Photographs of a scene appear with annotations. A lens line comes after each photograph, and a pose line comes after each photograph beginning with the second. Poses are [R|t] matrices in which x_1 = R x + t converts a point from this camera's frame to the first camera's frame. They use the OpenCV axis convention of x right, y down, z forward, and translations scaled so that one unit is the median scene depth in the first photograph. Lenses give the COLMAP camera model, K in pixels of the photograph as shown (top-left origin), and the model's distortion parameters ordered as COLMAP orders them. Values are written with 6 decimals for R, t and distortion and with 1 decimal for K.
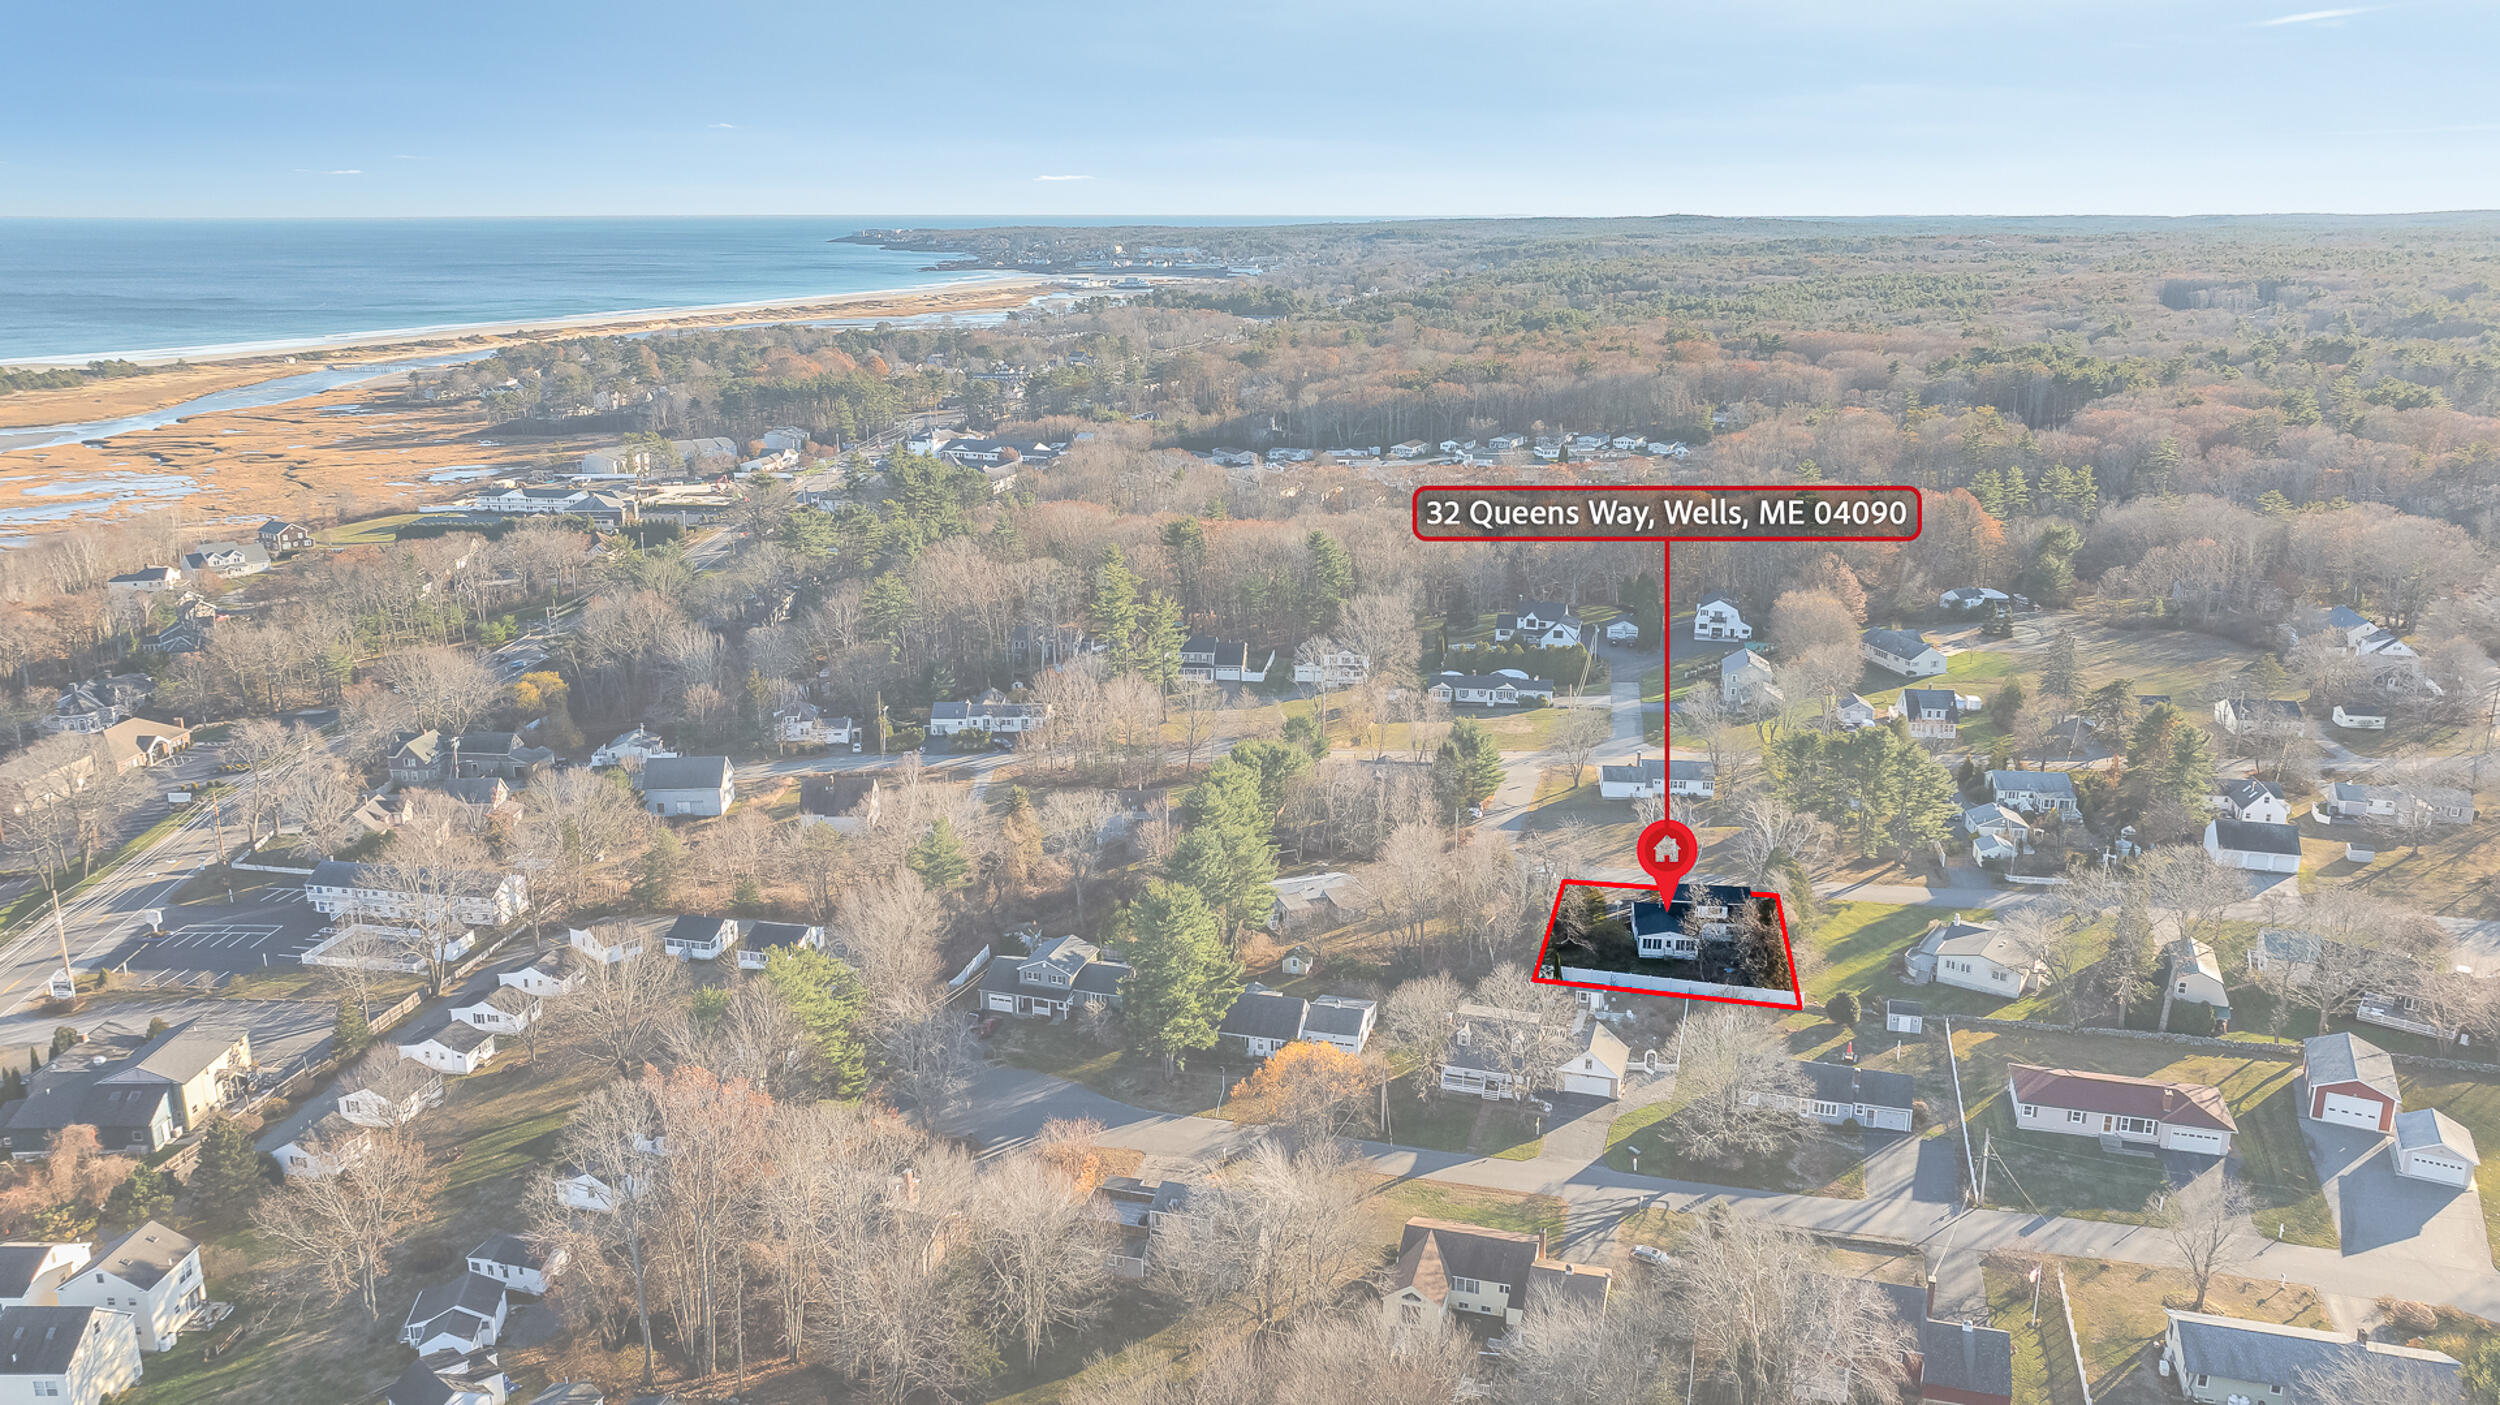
lens RADIAL K [[1751.9, 0, 1267.5], [0, 1751.9, 701.3], [0, 0, 1]] dist [-0.026314, 0.011290]
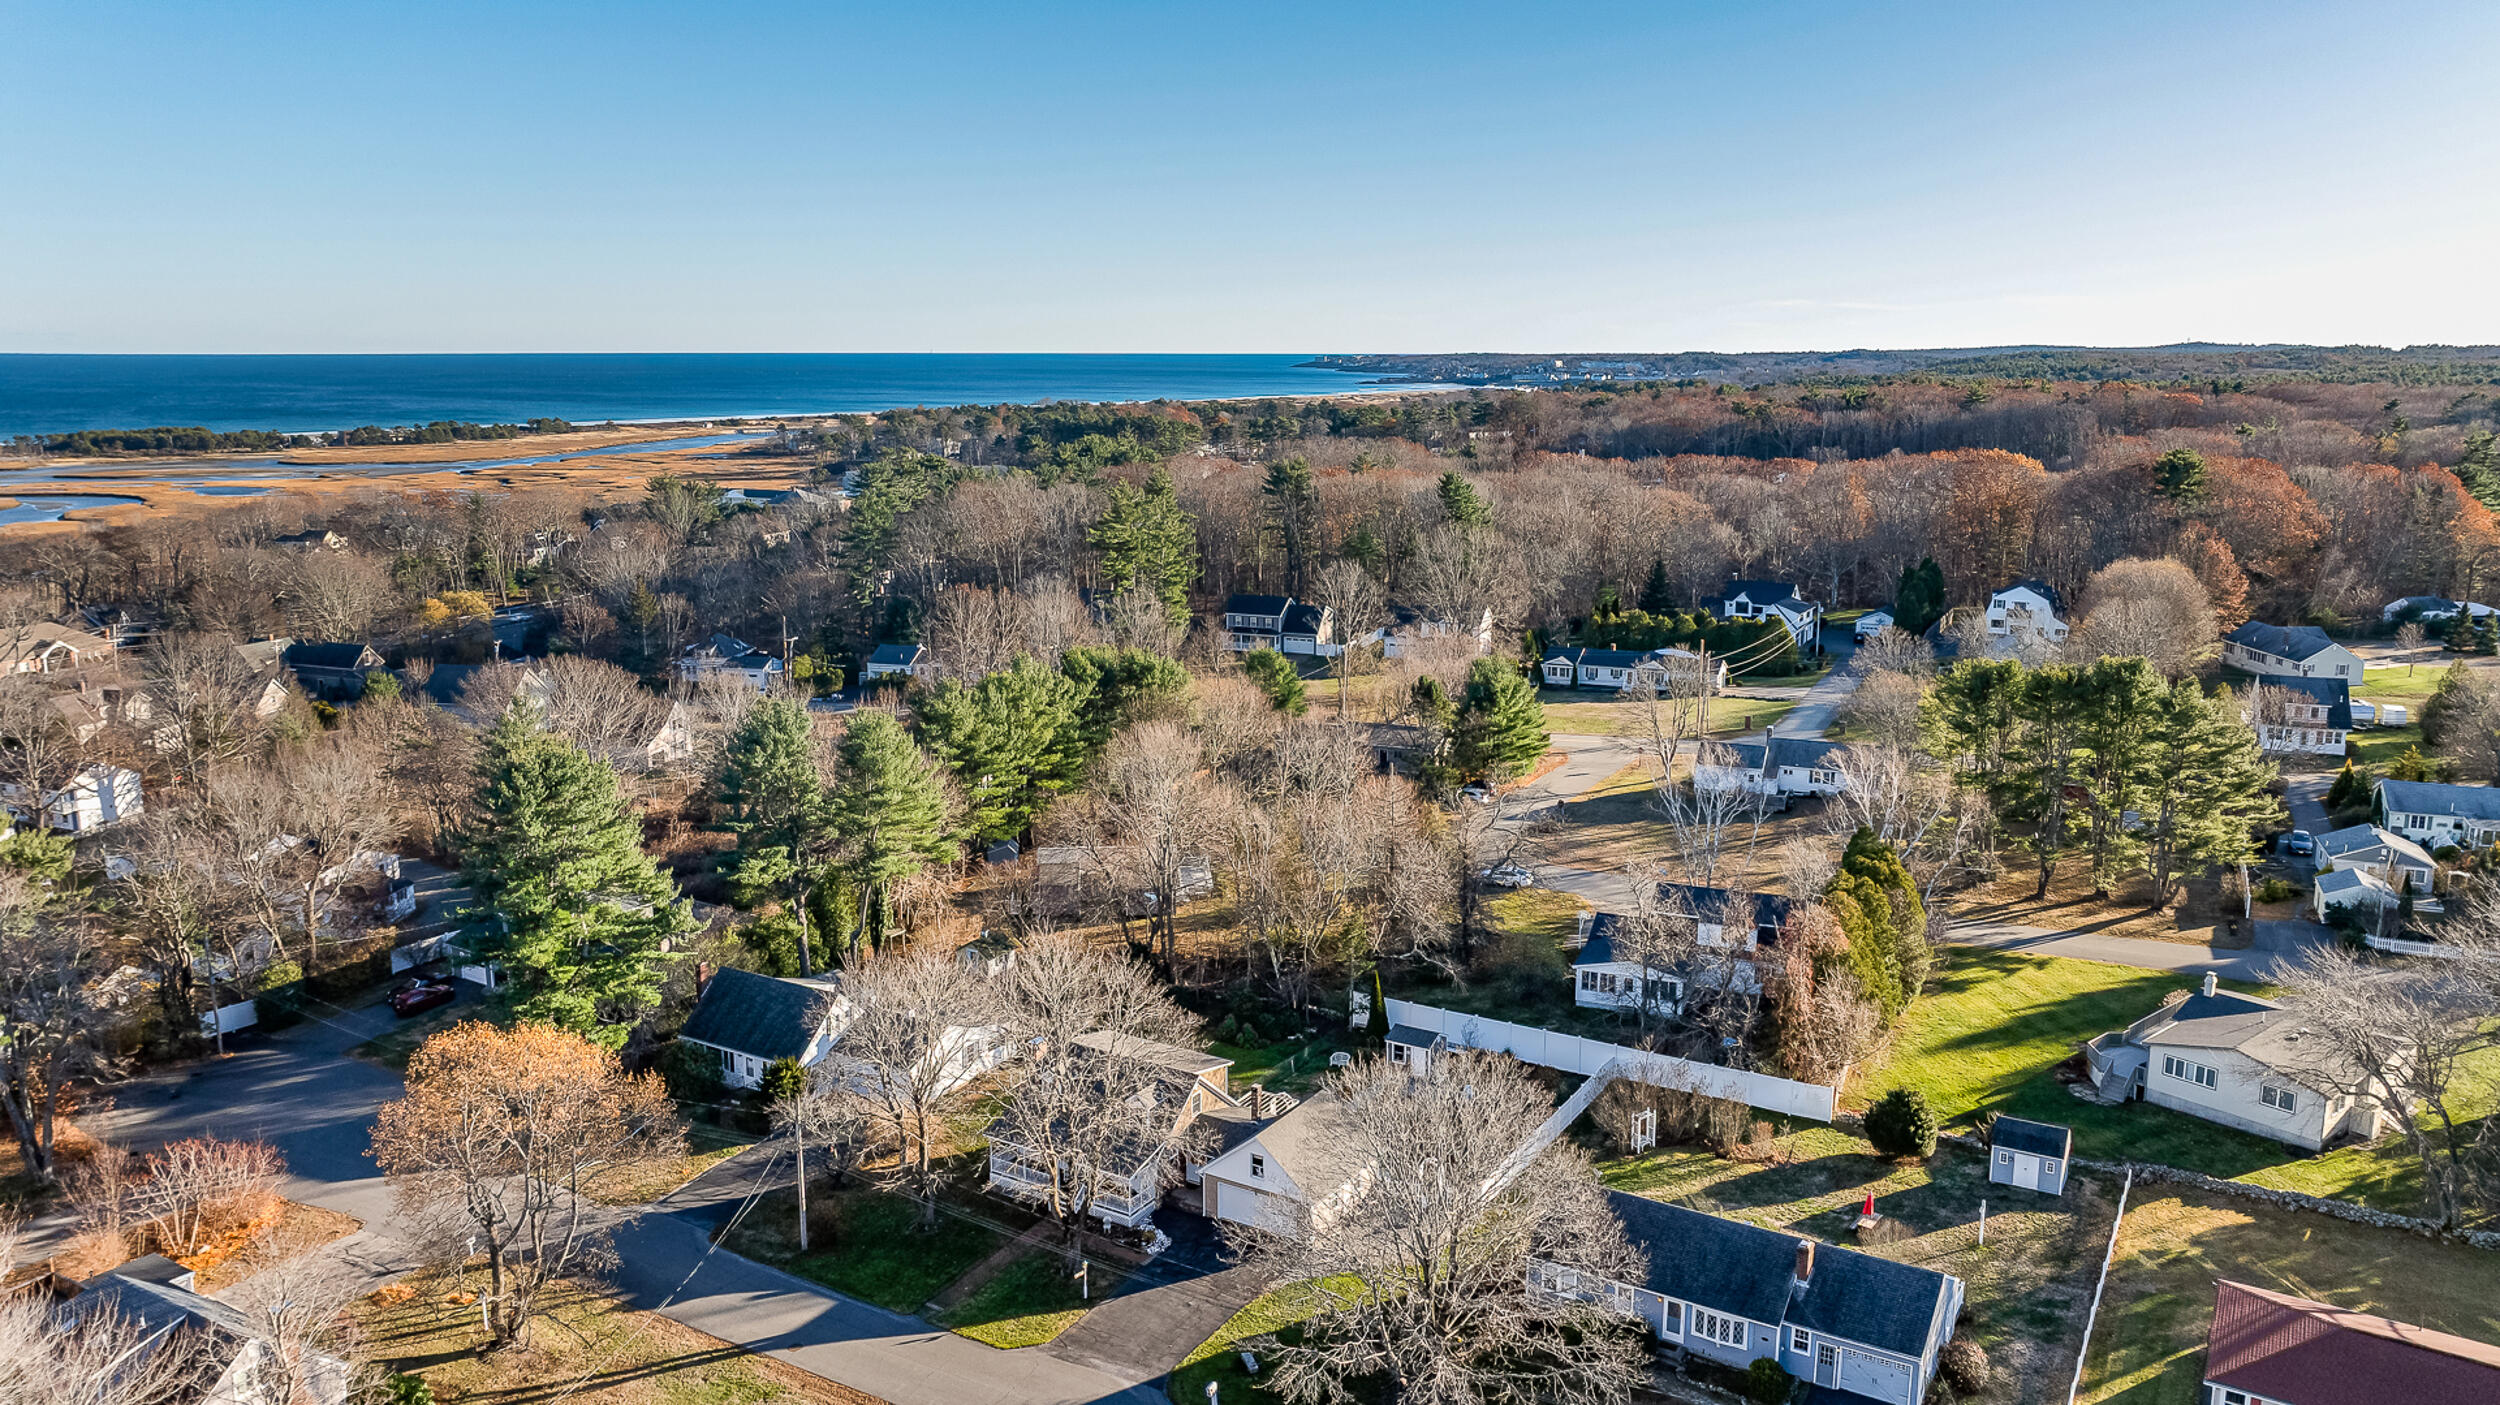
lens RADIAL K [[1751.9, 0, 1280.0], [0, 1751.9, 722.0], [0, 0, 1]] dist [-0.026314, 0.011290]
pose [[0.968141, 0.054115, -0.244488, 0.230284], [-0.068954, 0.996235, -0.052544, 0.085597], [0.240724, 0.067729, 0.968228, 0.408996]]
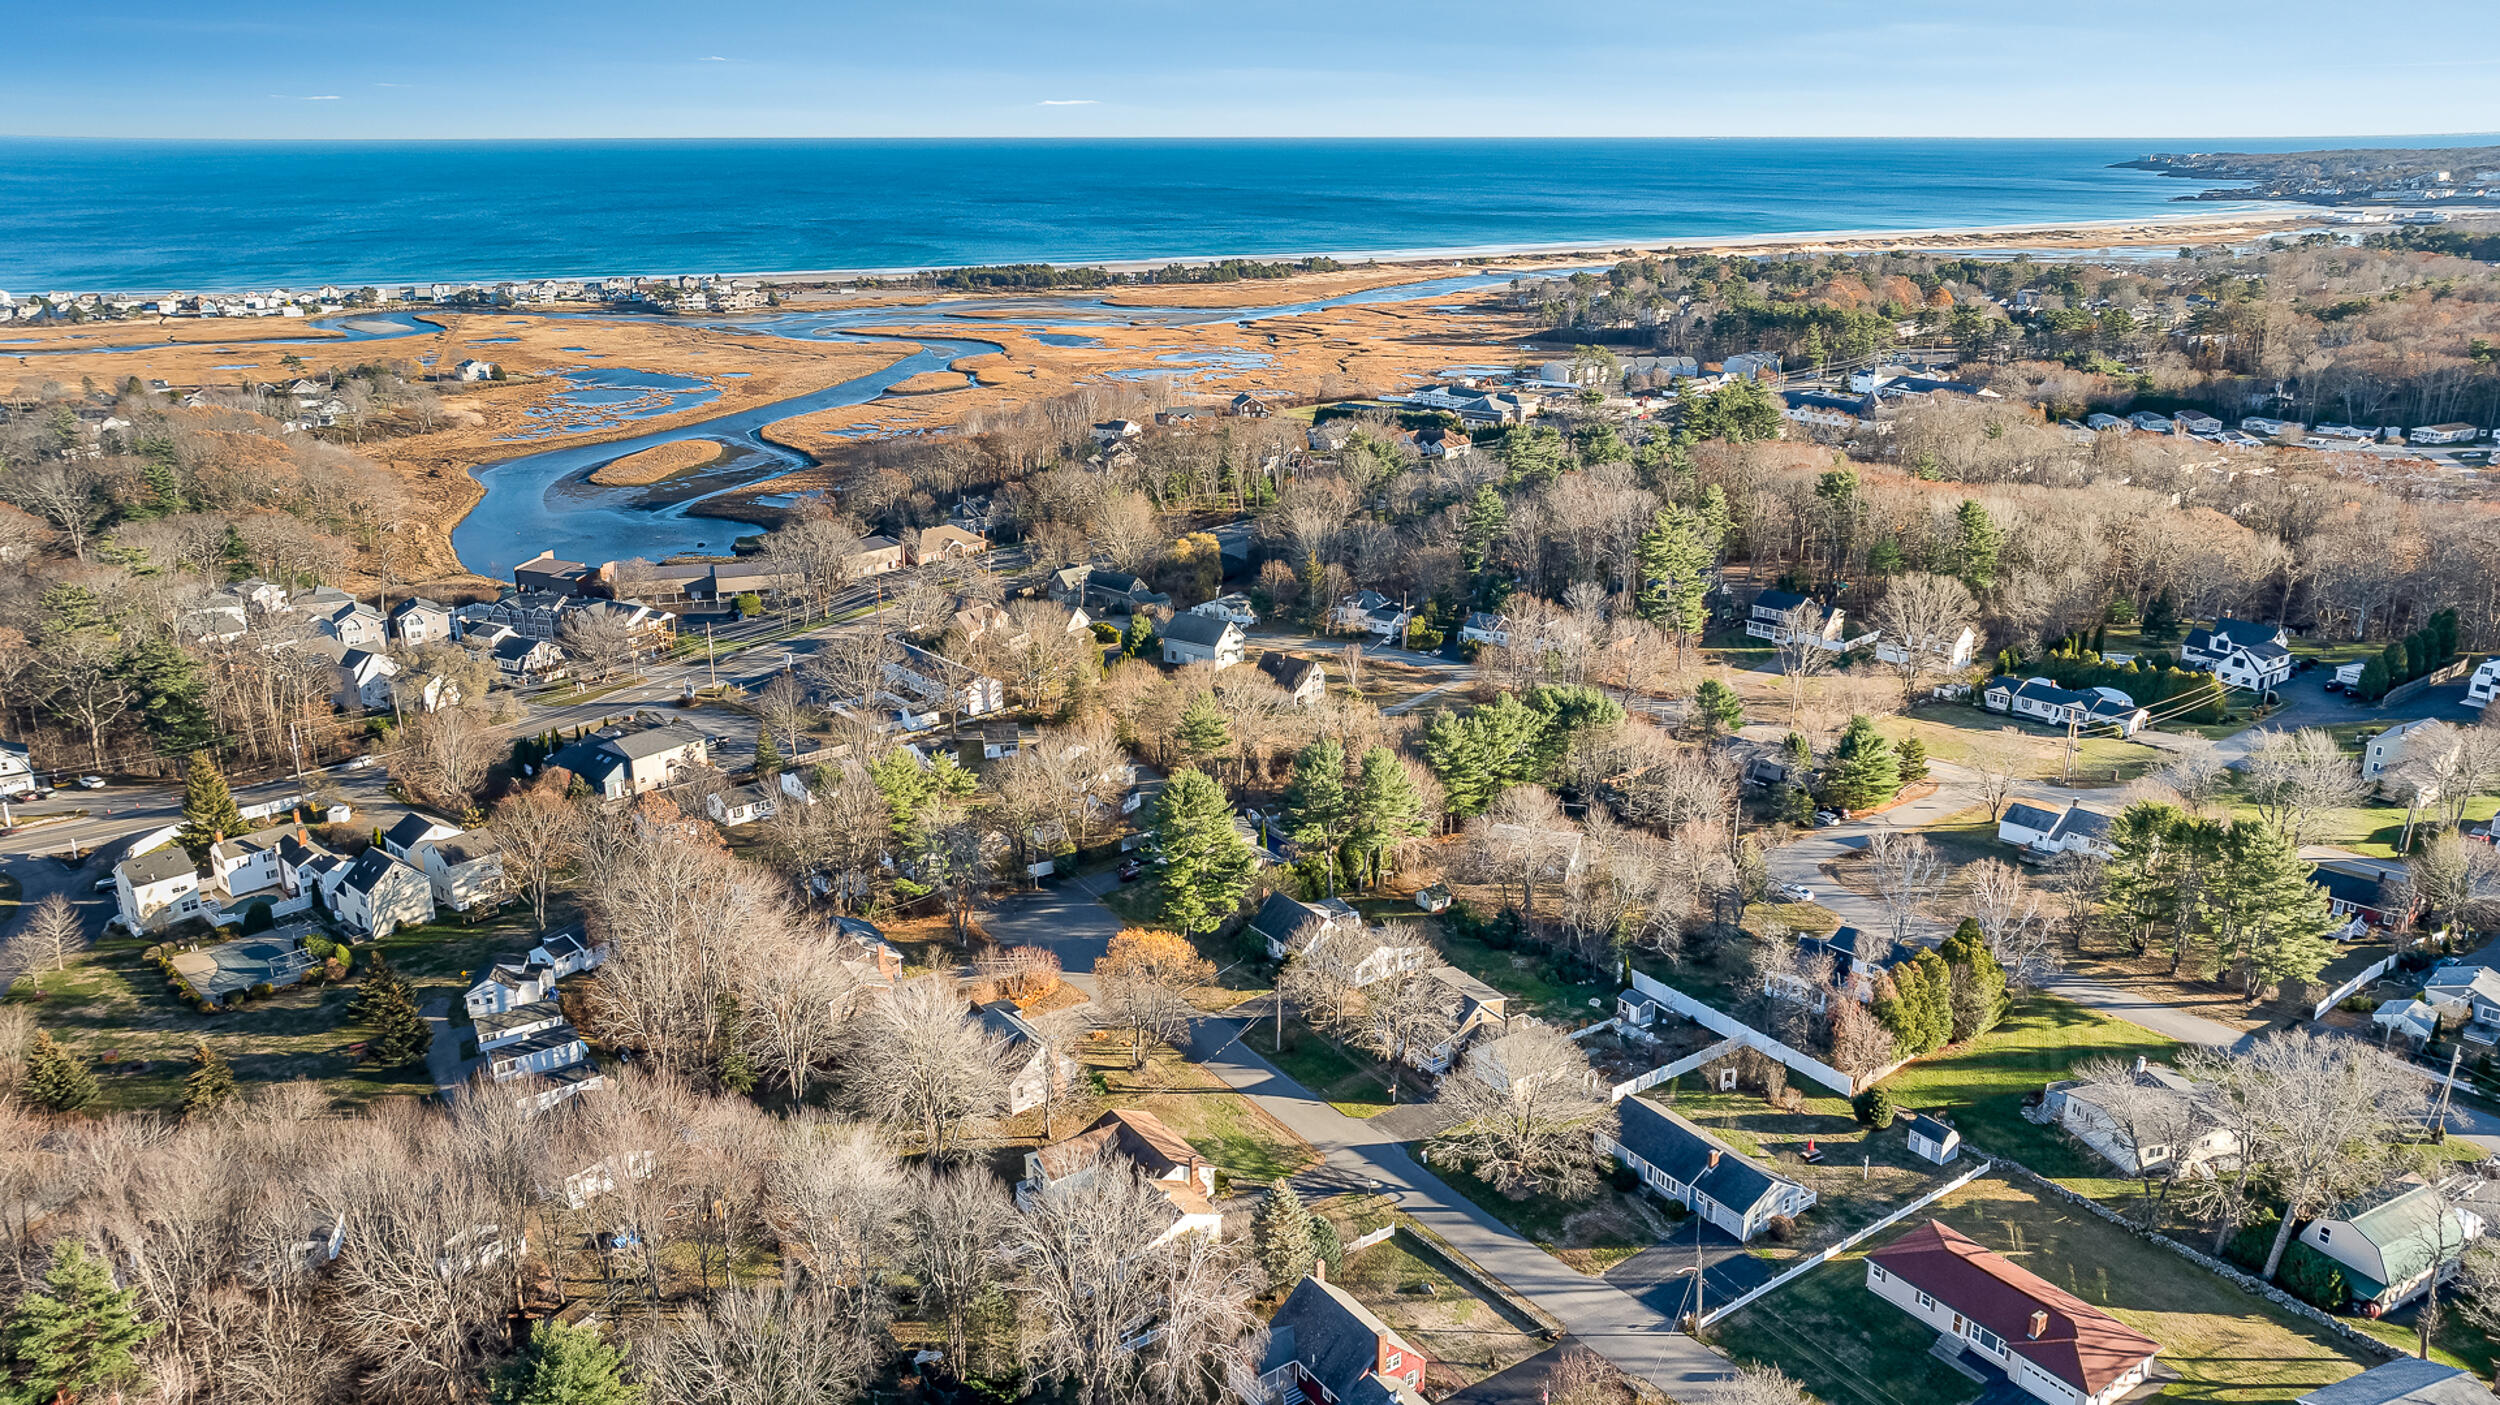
lens RADIAL K [[1751.9, 0, 1263.4], [0, 1751.9, 715.2], [0, 0, 1]] dist [-0.026314, 0.011290]
pose [[0.774680, 0.194600, -0.601666, 0.473755], [-0.164908, 0.980718, 0.104869, -0.037822], [0.610472, 0.017979, 0.791834, 0.140588]]
